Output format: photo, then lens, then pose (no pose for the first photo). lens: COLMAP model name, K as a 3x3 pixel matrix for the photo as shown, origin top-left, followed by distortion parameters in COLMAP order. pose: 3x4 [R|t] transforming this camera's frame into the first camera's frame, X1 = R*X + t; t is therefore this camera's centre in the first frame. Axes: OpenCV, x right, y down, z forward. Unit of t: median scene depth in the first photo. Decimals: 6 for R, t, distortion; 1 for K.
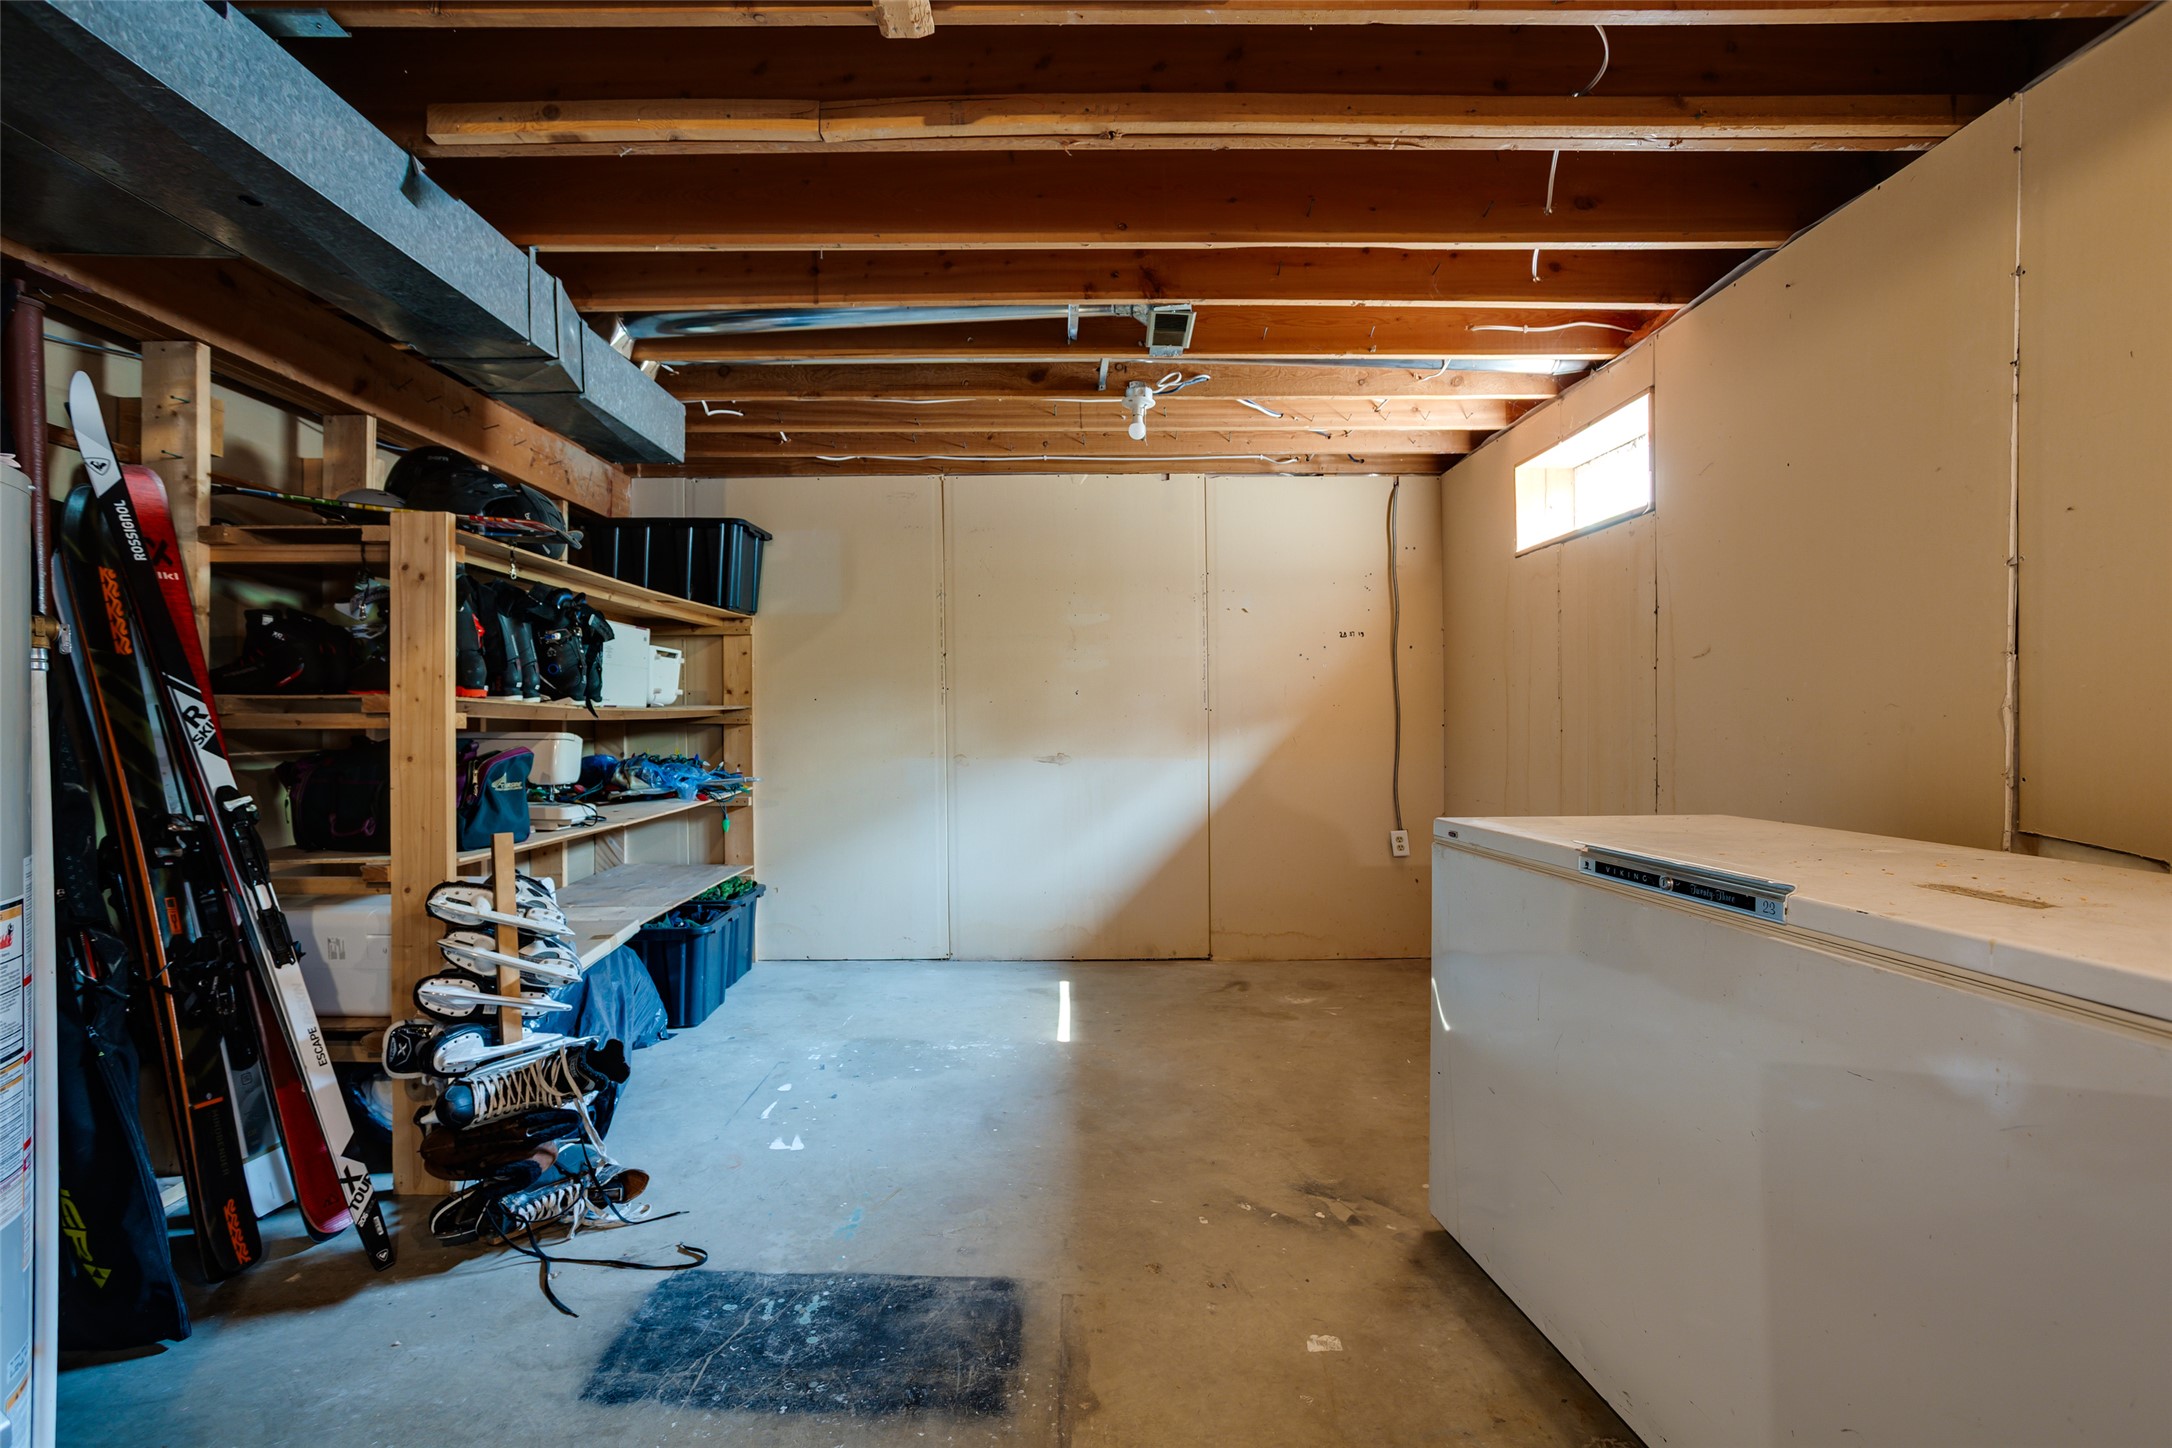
lens RADIAL K [[1037.7, 0, 1086.0], [0, 1037.7, 724.0], [0, 0, 1]] dist [-0.003706, 0.000603]
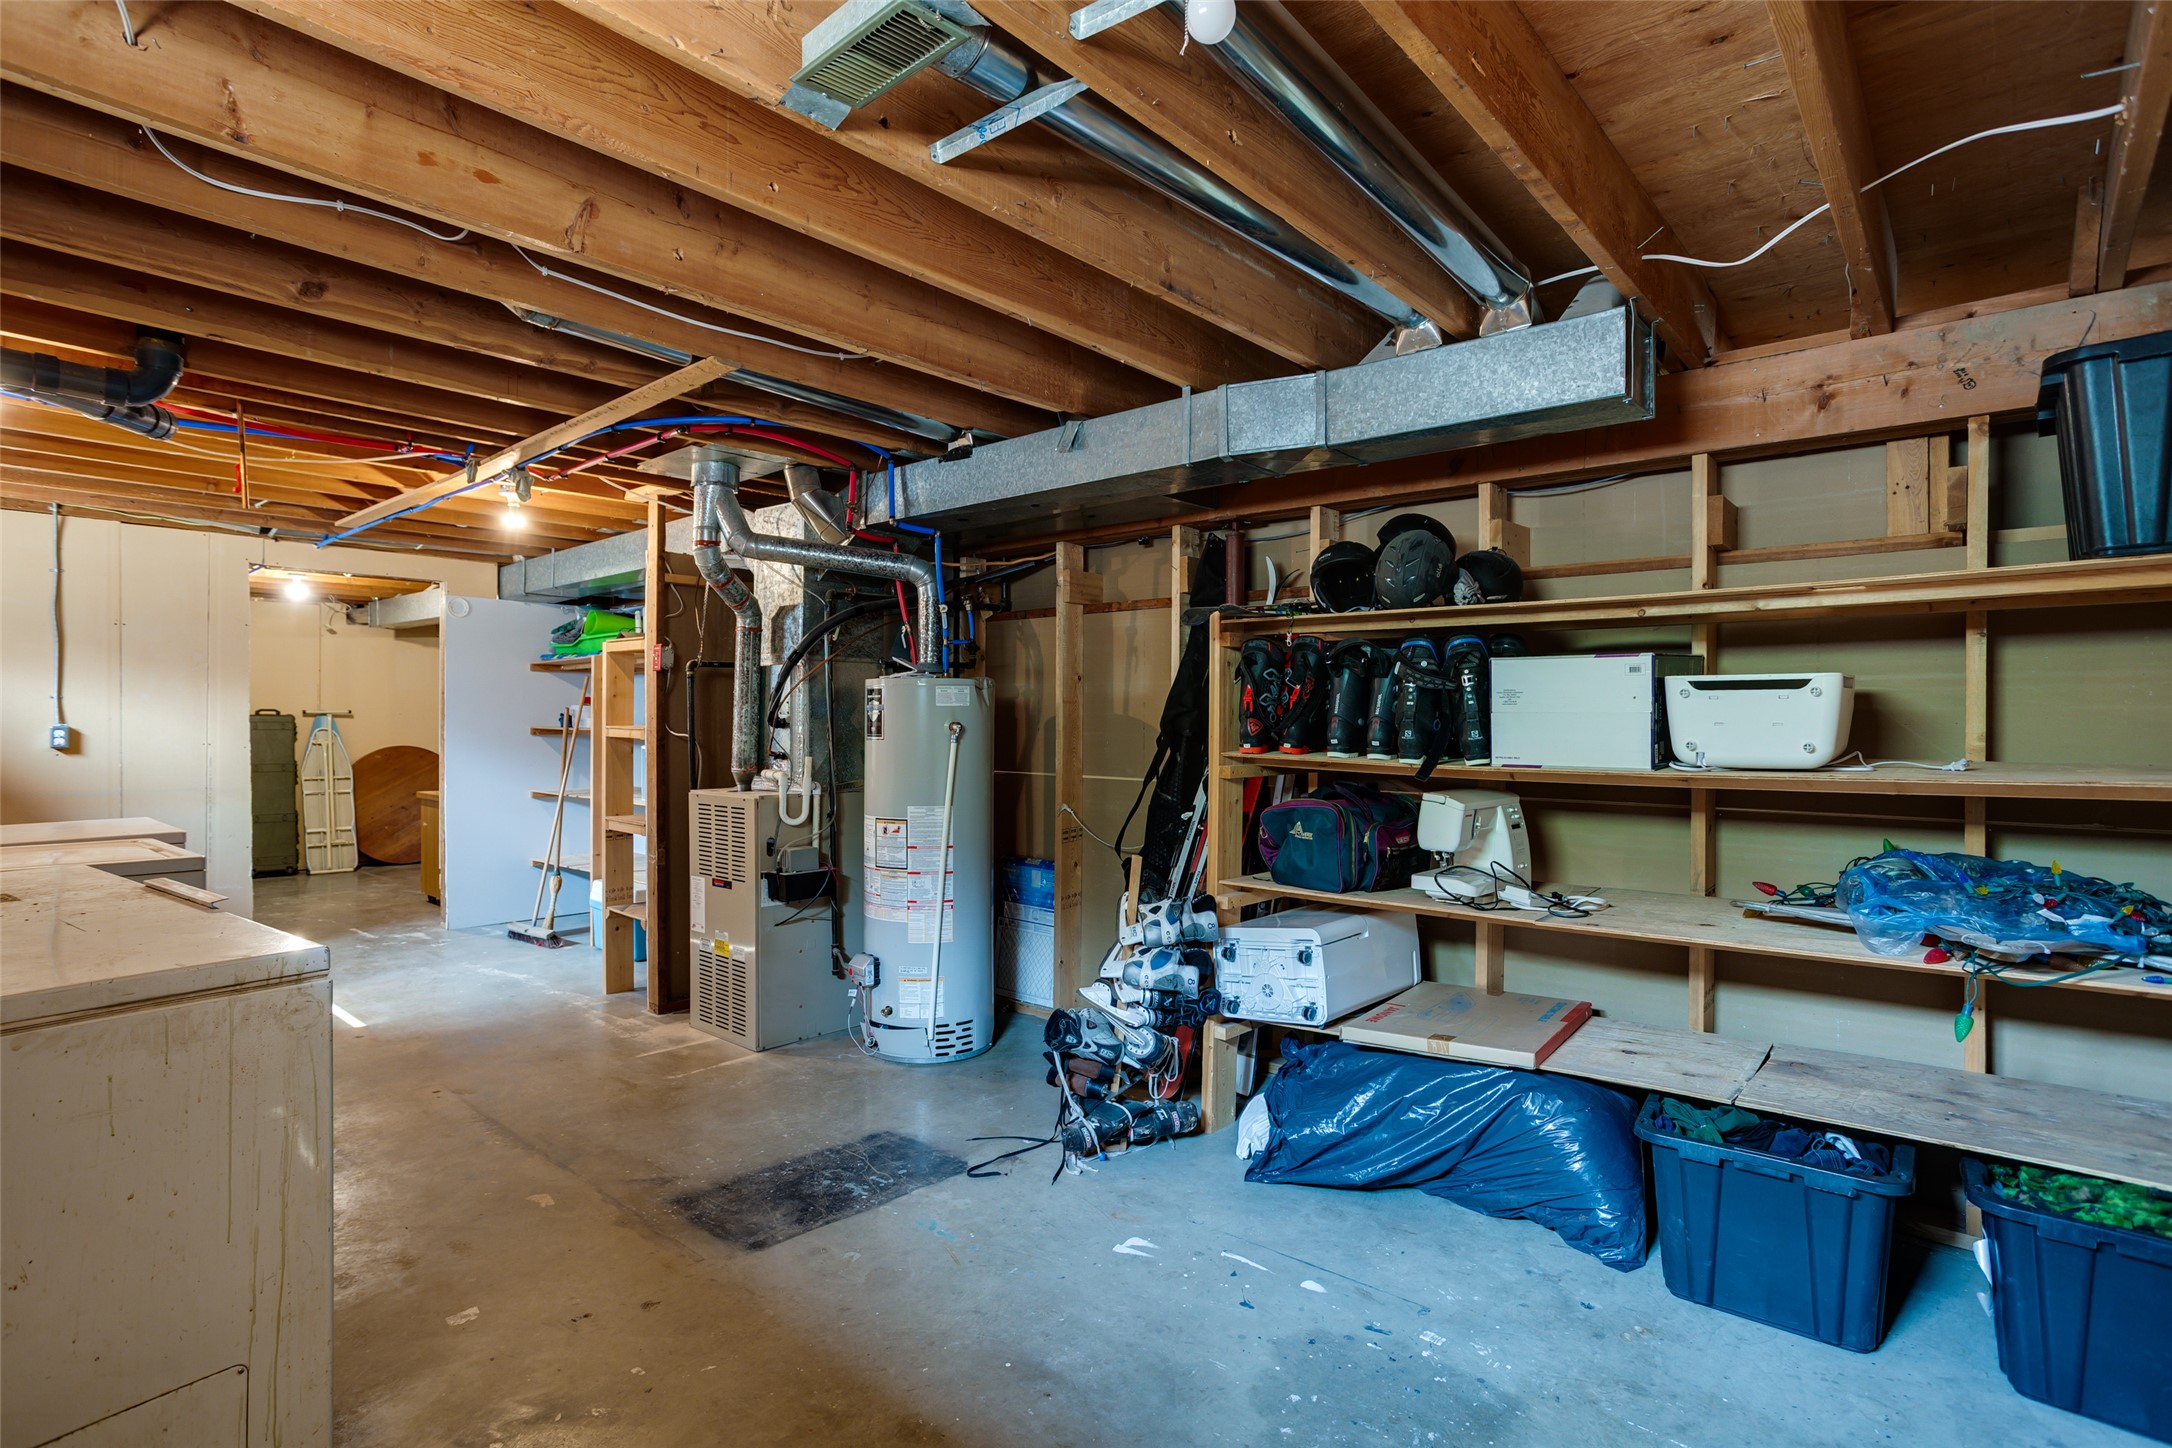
lens RADIAL K [[1037.7, 0, 1086.0], [0, 1037.7, 724.0], [0, 0, 1]] dist [-0.003706, 0.000603]
pose [[-0.667006, -0.003569, -0.745044, 0.537324], [0.001684, 0.999979, -0.006298, -0.073541], [0.745051, -0.005456, -0.666986, 1.948874]]
